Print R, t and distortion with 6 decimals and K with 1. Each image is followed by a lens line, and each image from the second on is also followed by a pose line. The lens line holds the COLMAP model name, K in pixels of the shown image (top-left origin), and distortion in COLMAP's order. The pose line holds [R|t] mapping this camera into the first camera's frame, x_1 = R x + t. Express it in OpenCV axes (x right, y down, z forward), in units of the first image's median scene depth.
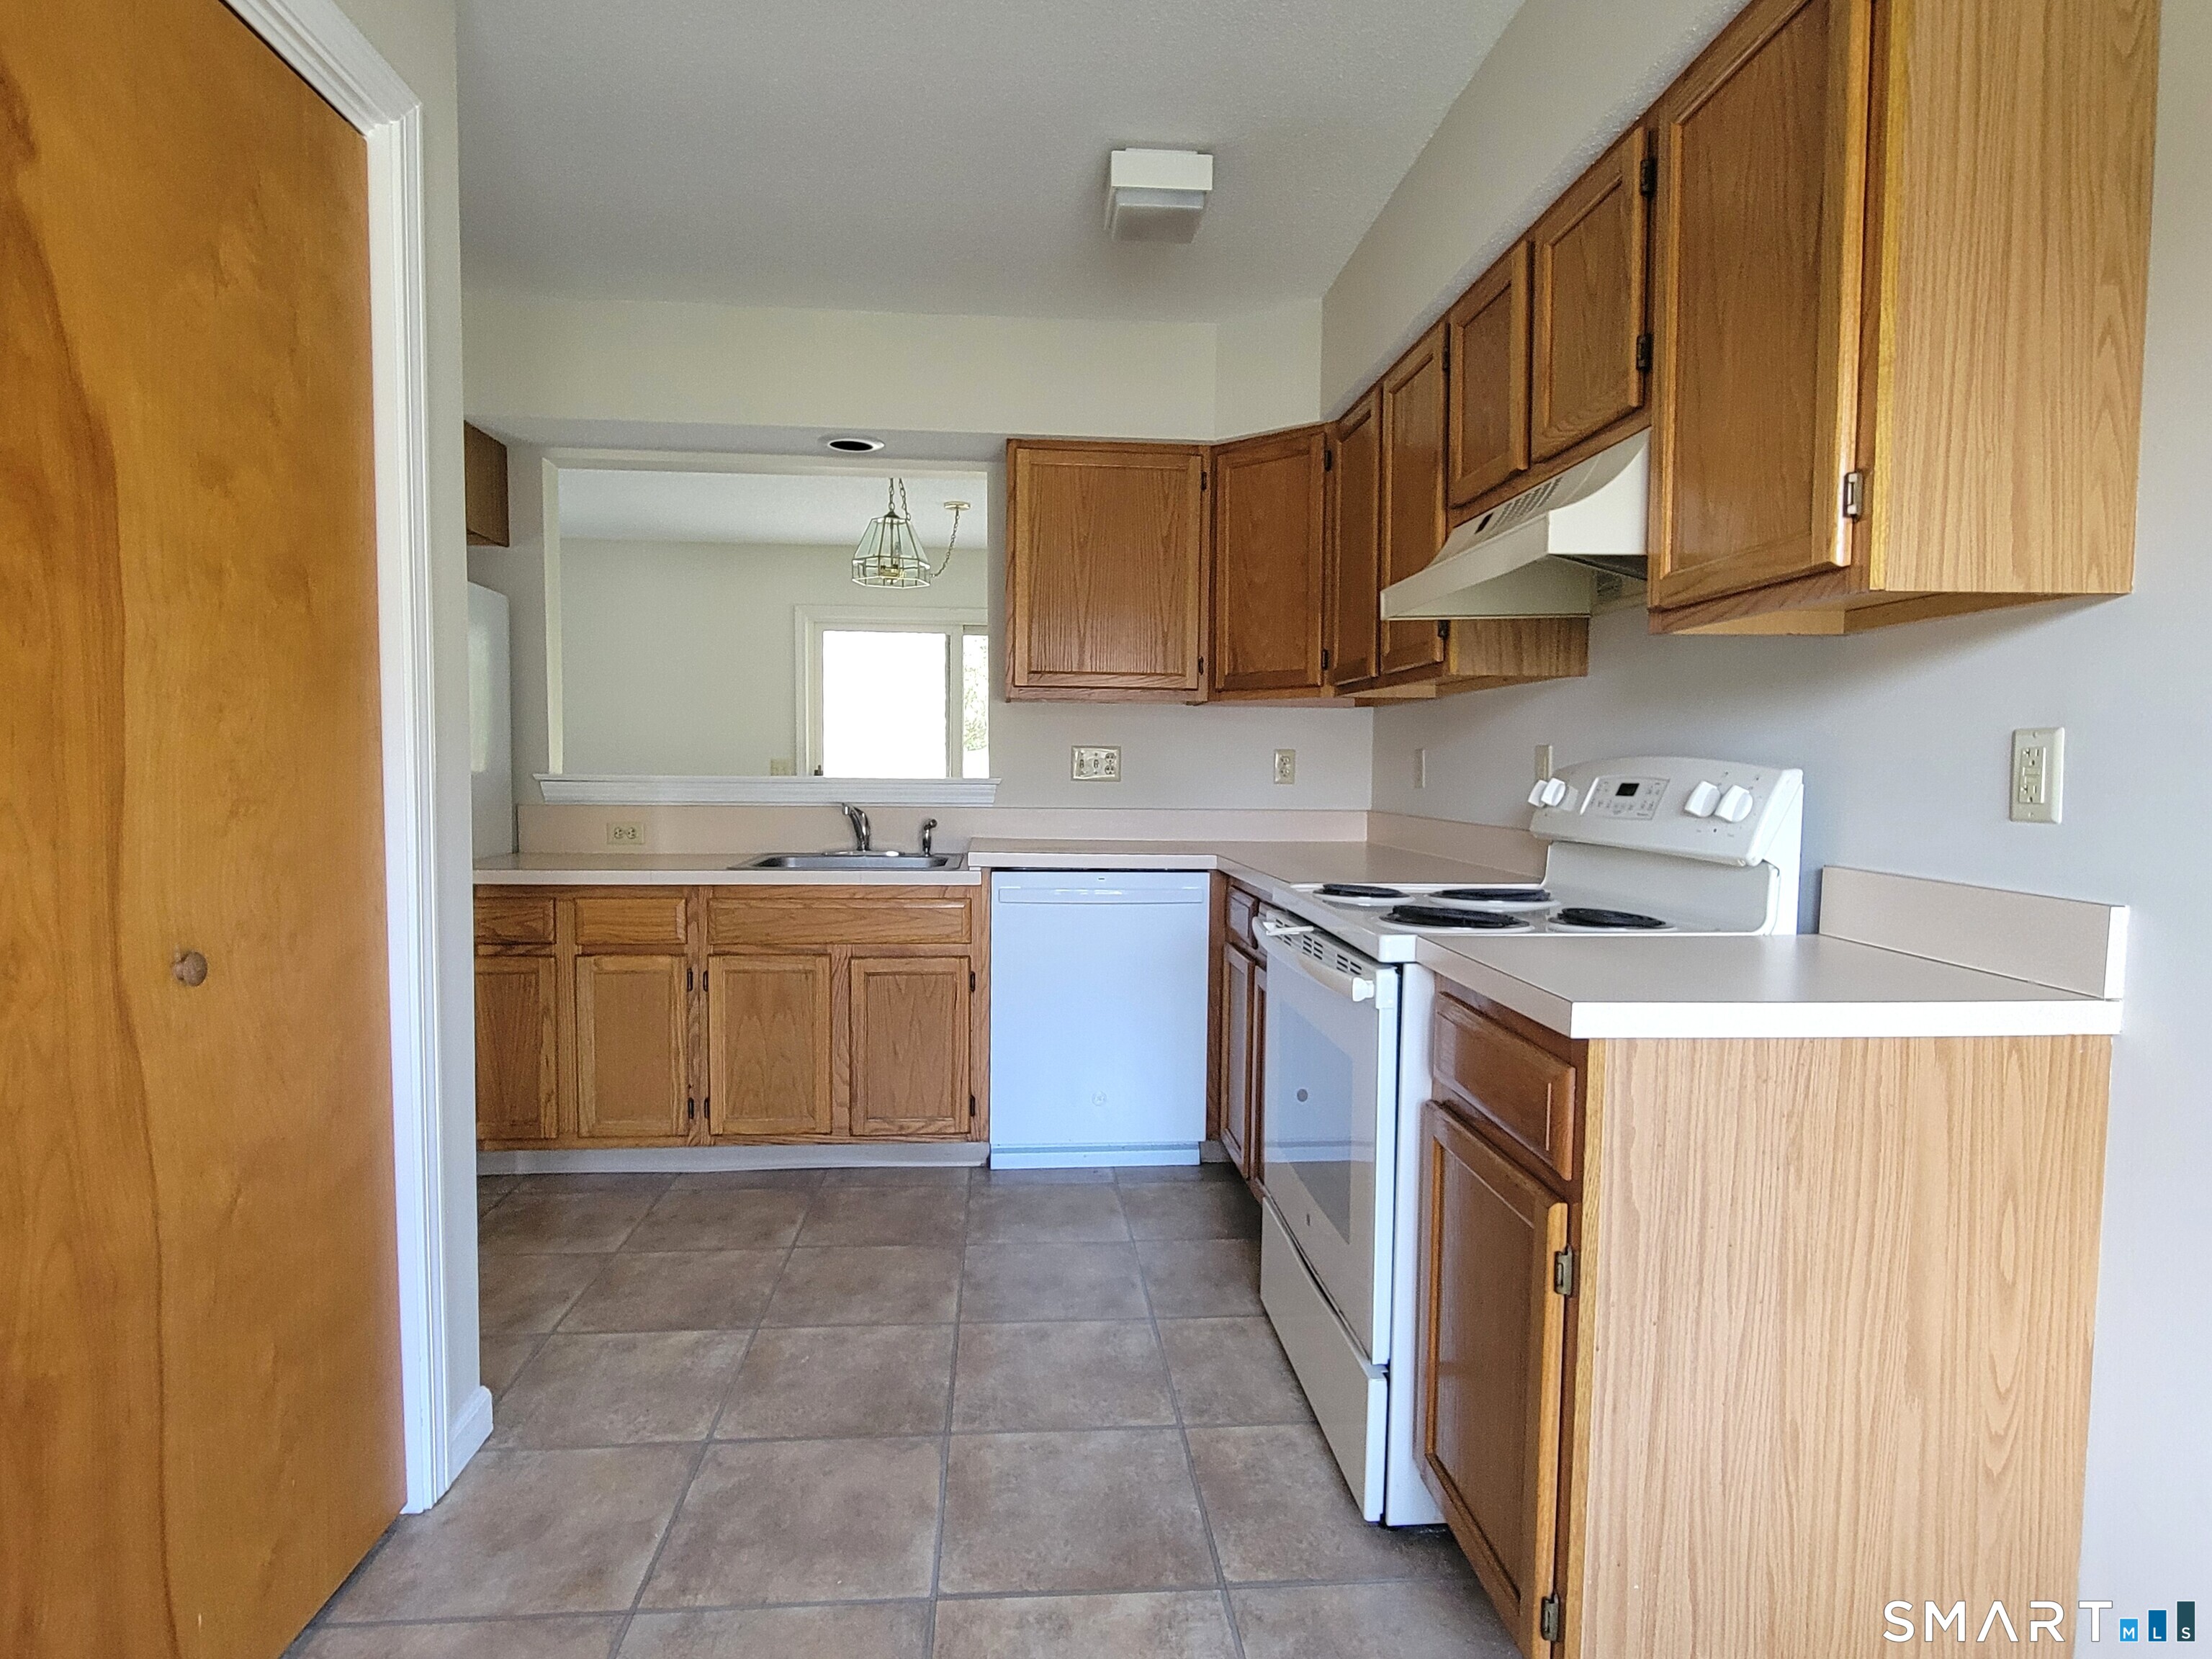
lens RADIAL K [[1163.5, 0, 1103.8], [0, 1163.5, 834.0], [0, 0, 1]] dist [-0.001195, 0.000654]
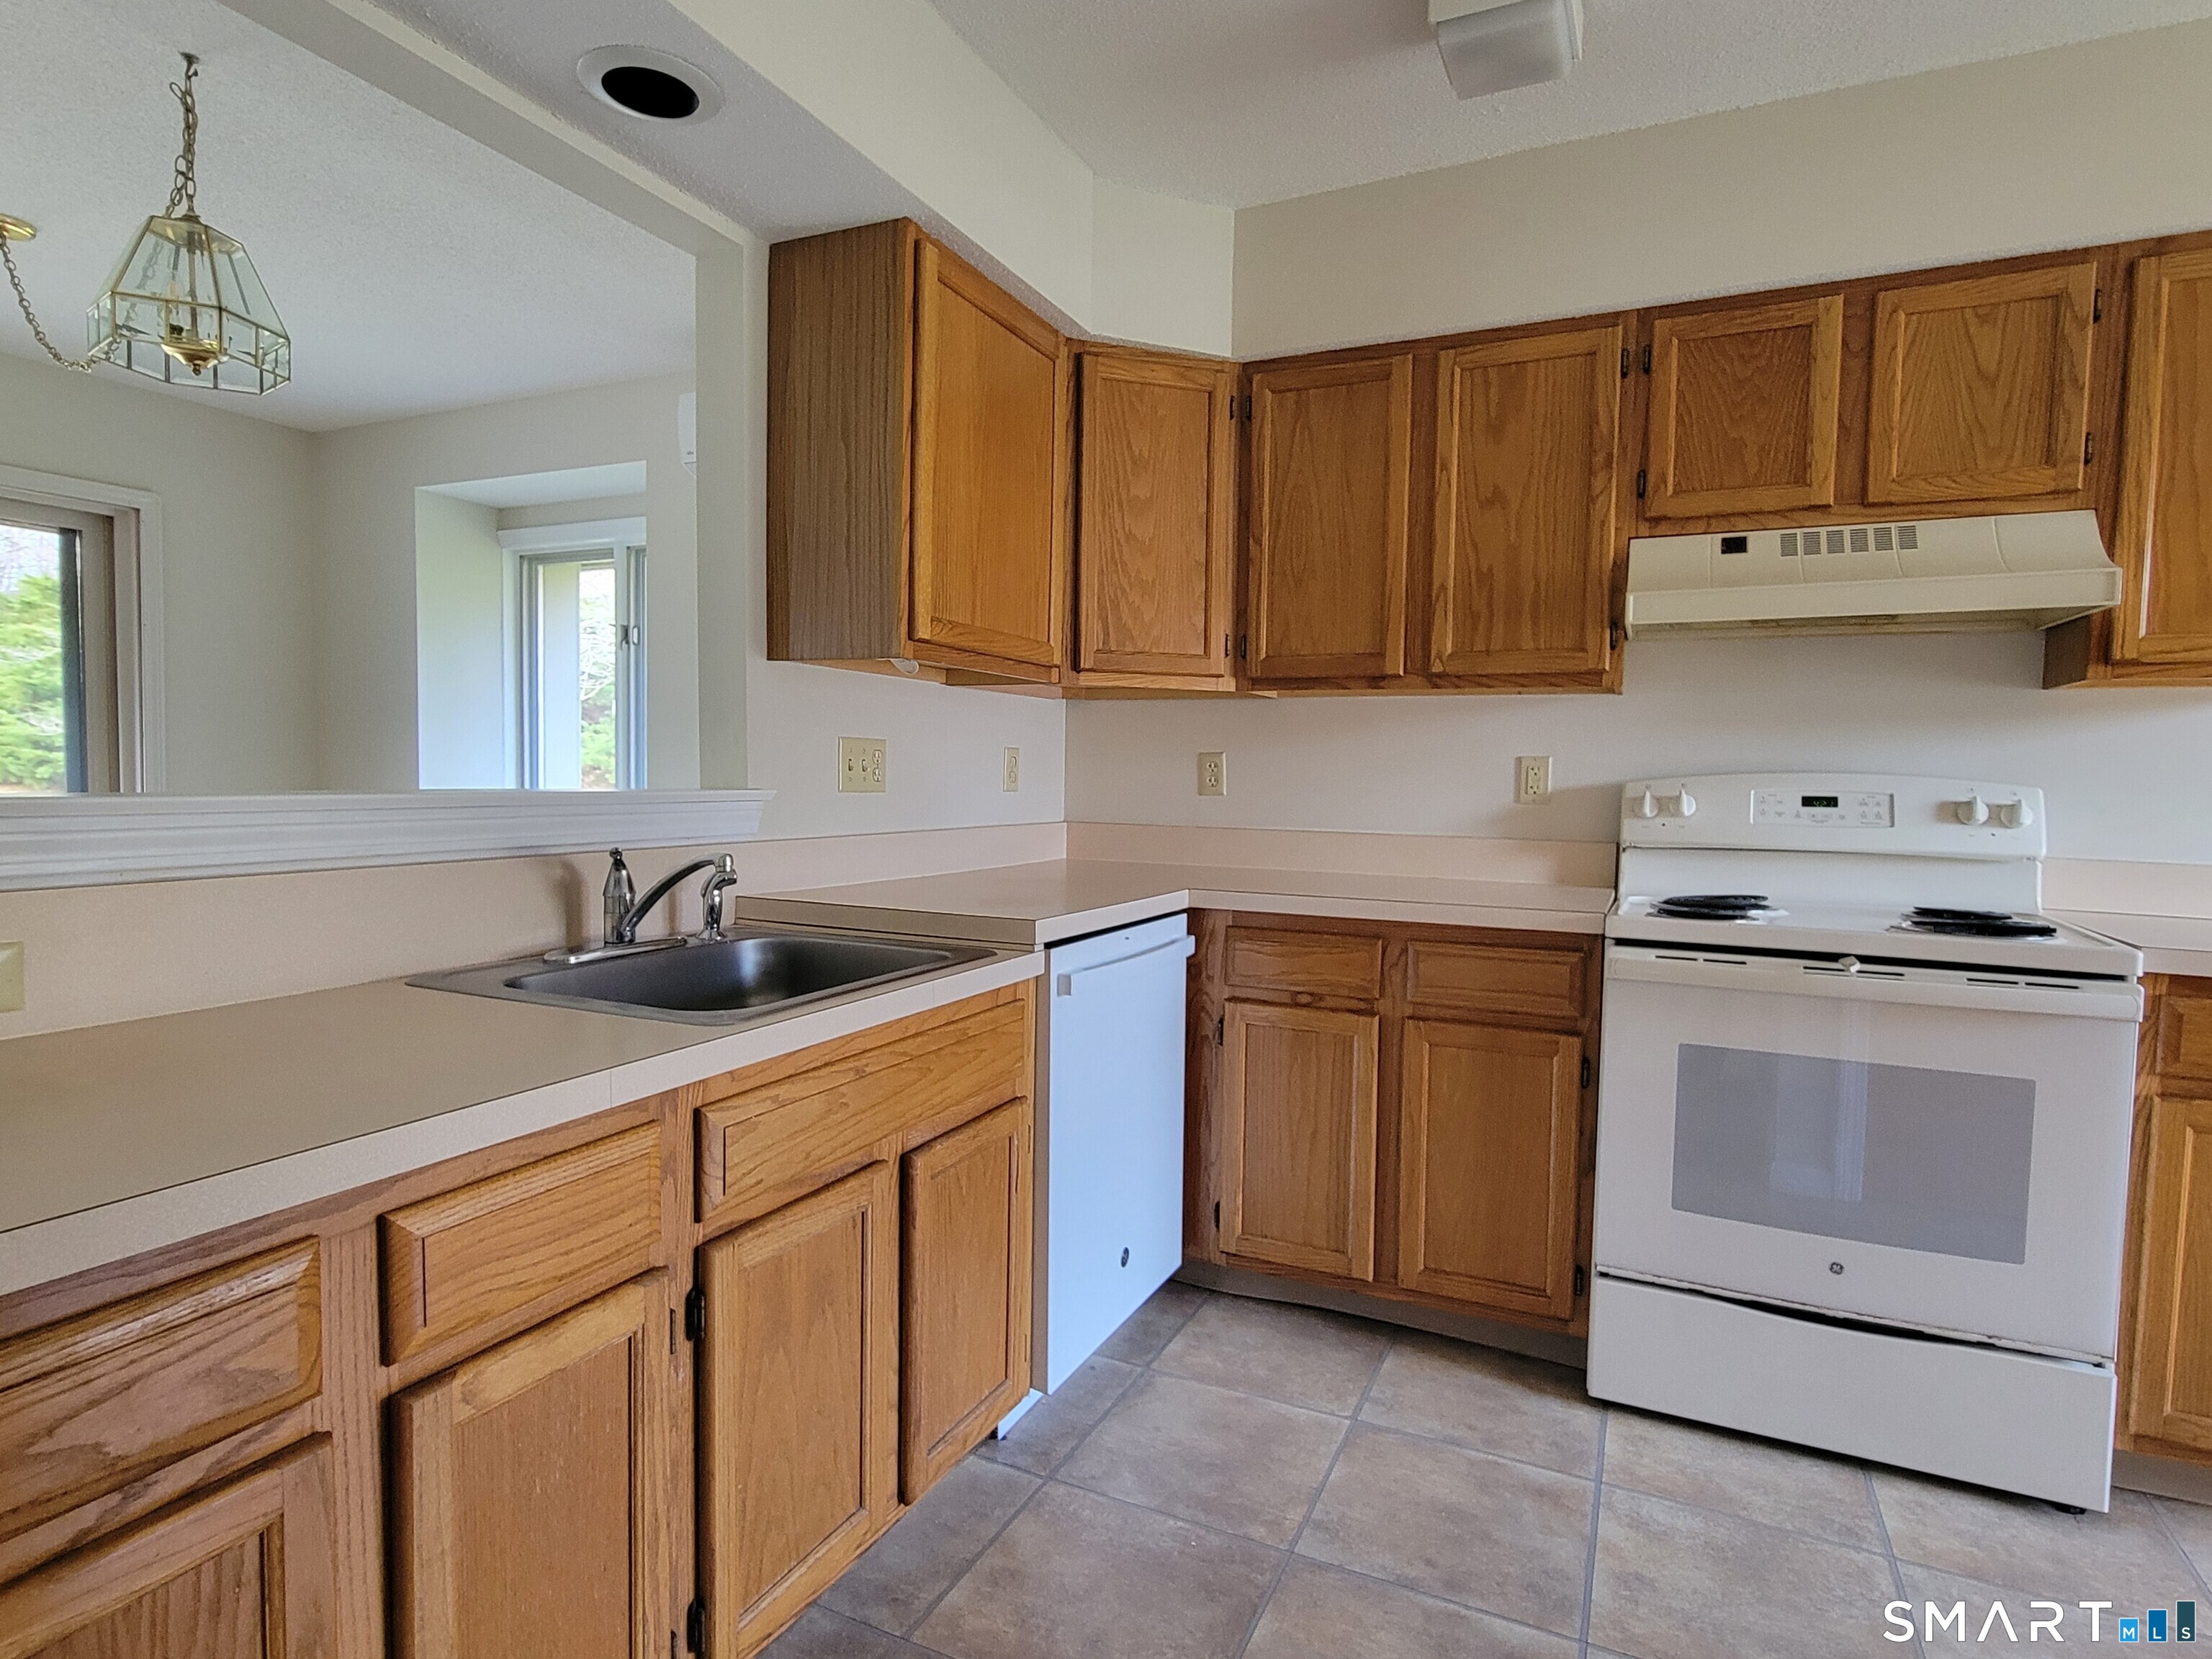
lens RADIAL K [[1163.5, 0, 1103.8], [0, 1163.5, 834.0], [0, 0, 1]] dist [-0.001195, 0.000654]
pose [[0.534066, -0.047523, 0.844106, -0.593557], [0.038825, 0.998744, 0.031664, -0.046290], [-0.844551, 0.015862, 0.535240, 0.648840]]
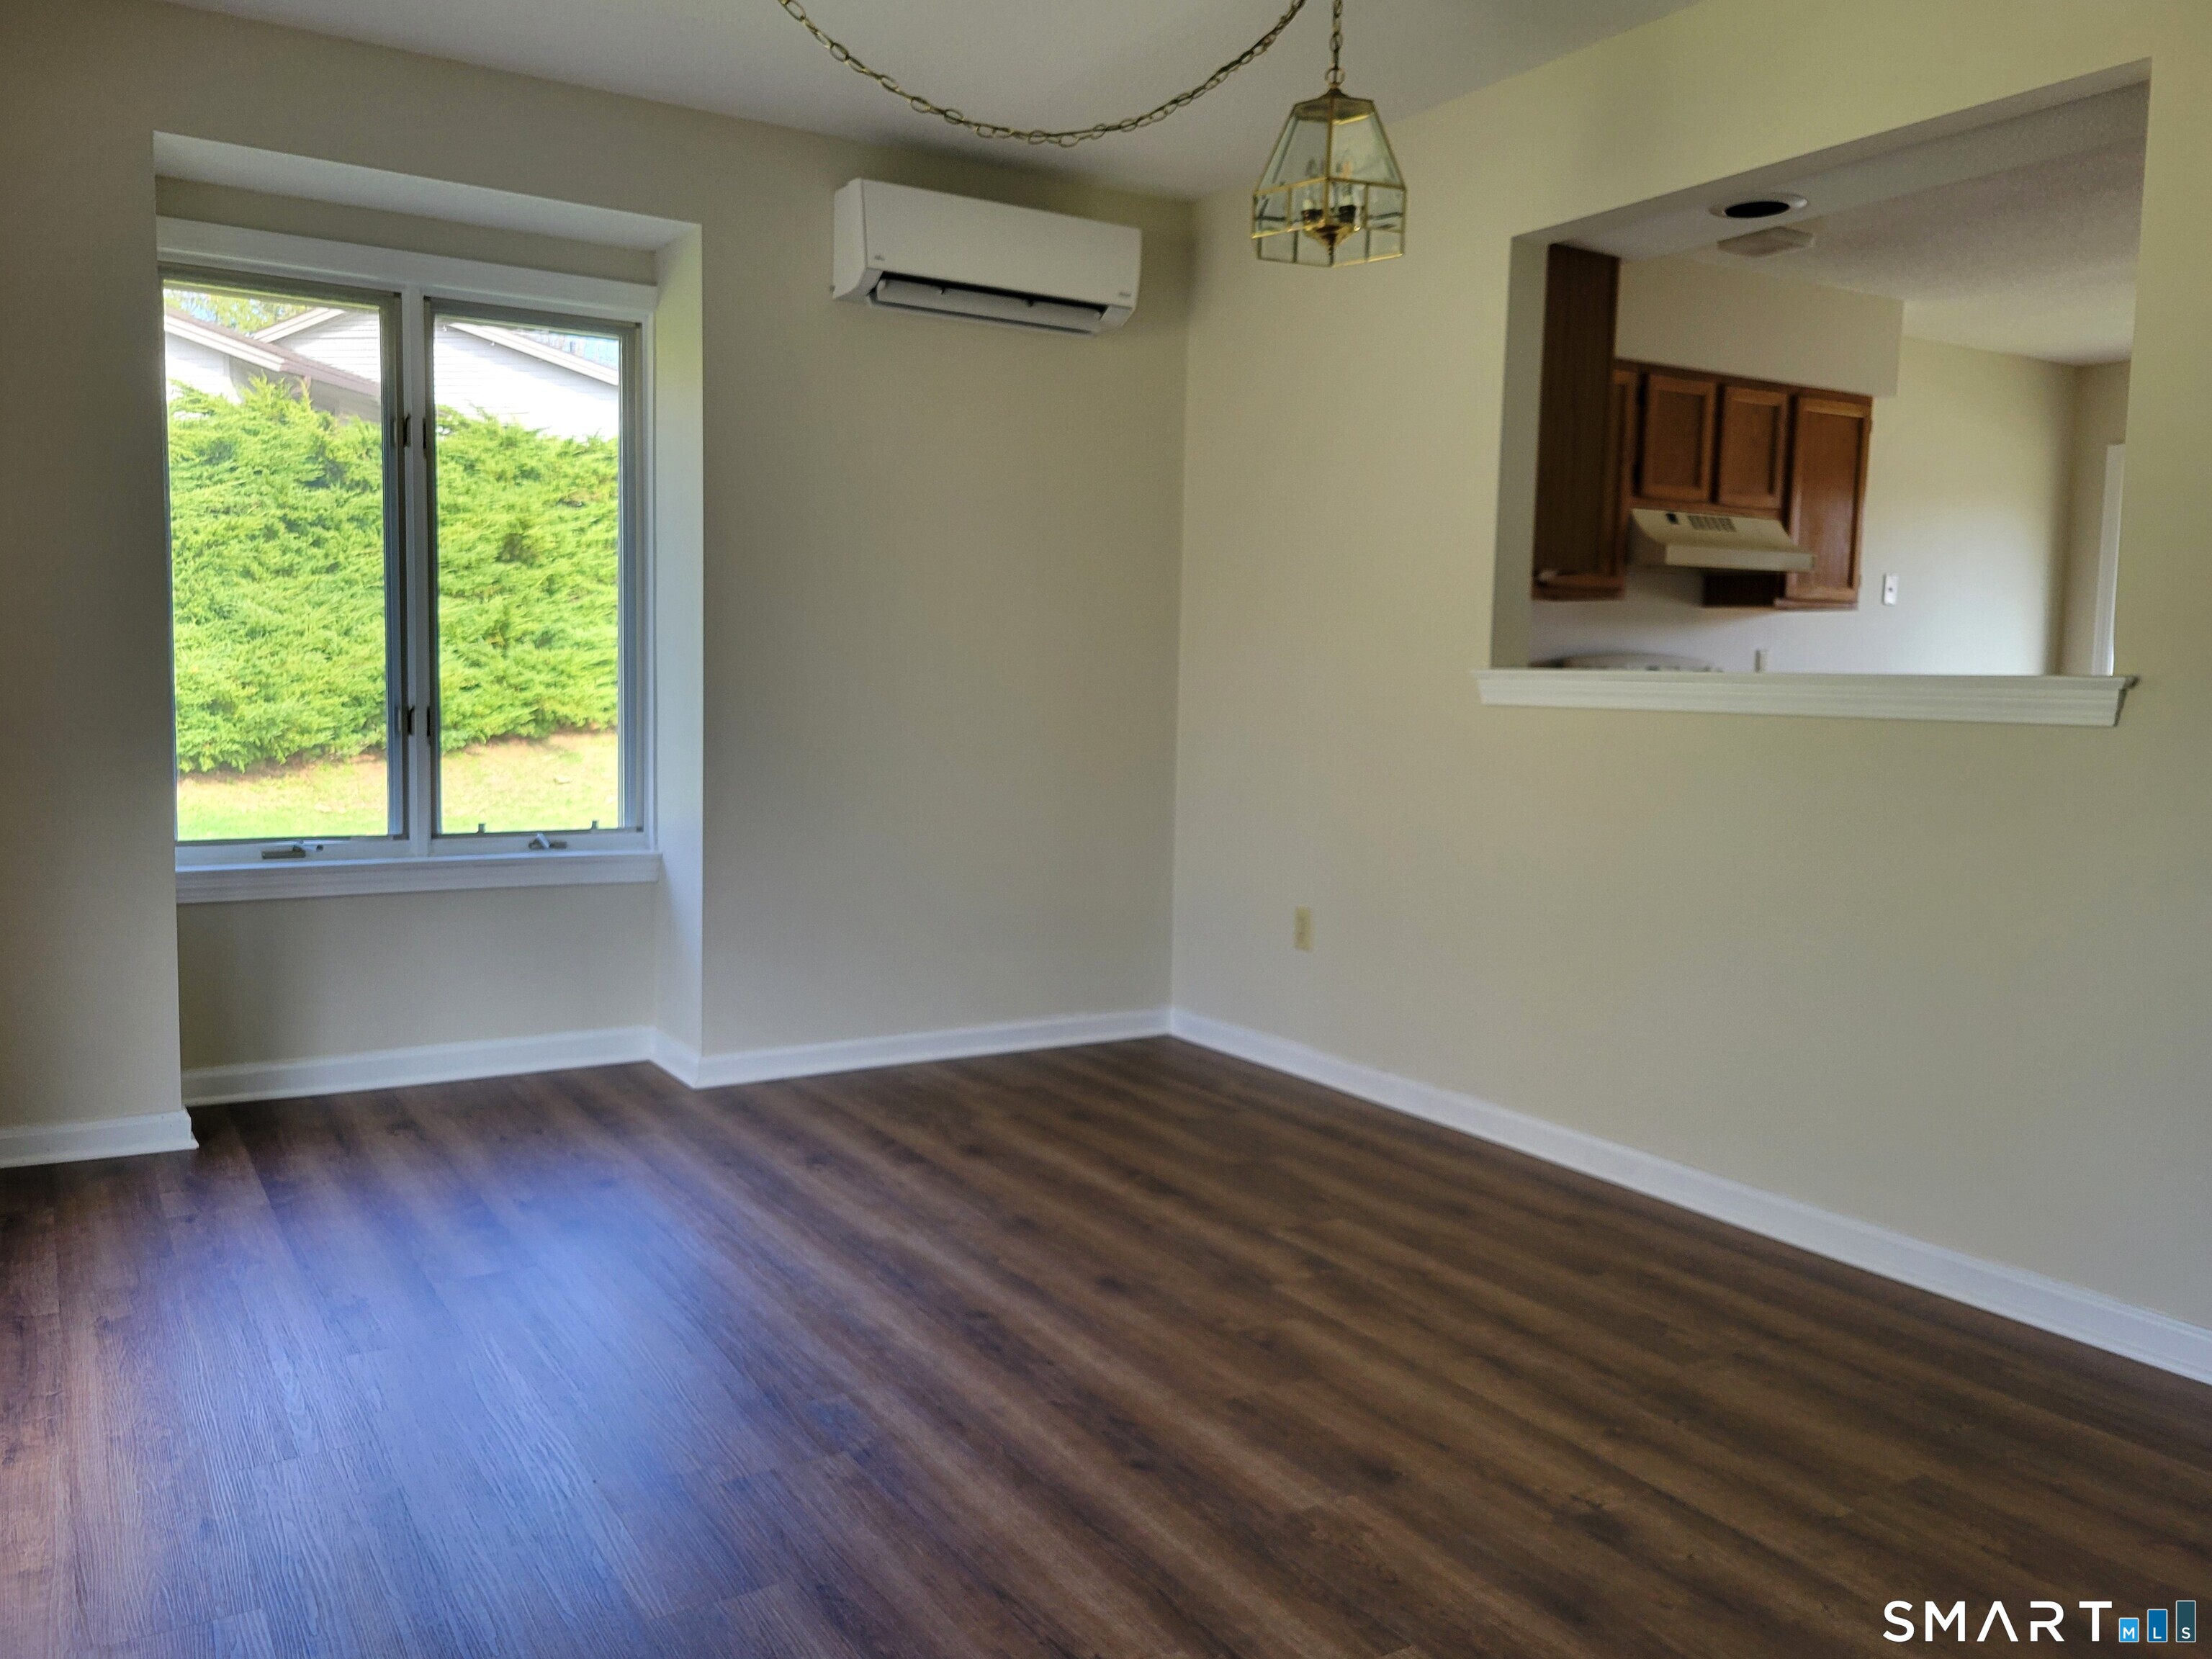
lens RADIAL K [[1699.2, 0, 1046.2], [0, 1699.2, 820.2], [0, 0, 1]] dist [0.043956, -0.003672]
pose [[-0.401225, -0.101340, 0.910356, -1.171382], [0.033307, 0.991590, 0.125062, -0.120251], [-0.915374, 0.080499, -0.394476, 2.046325]]
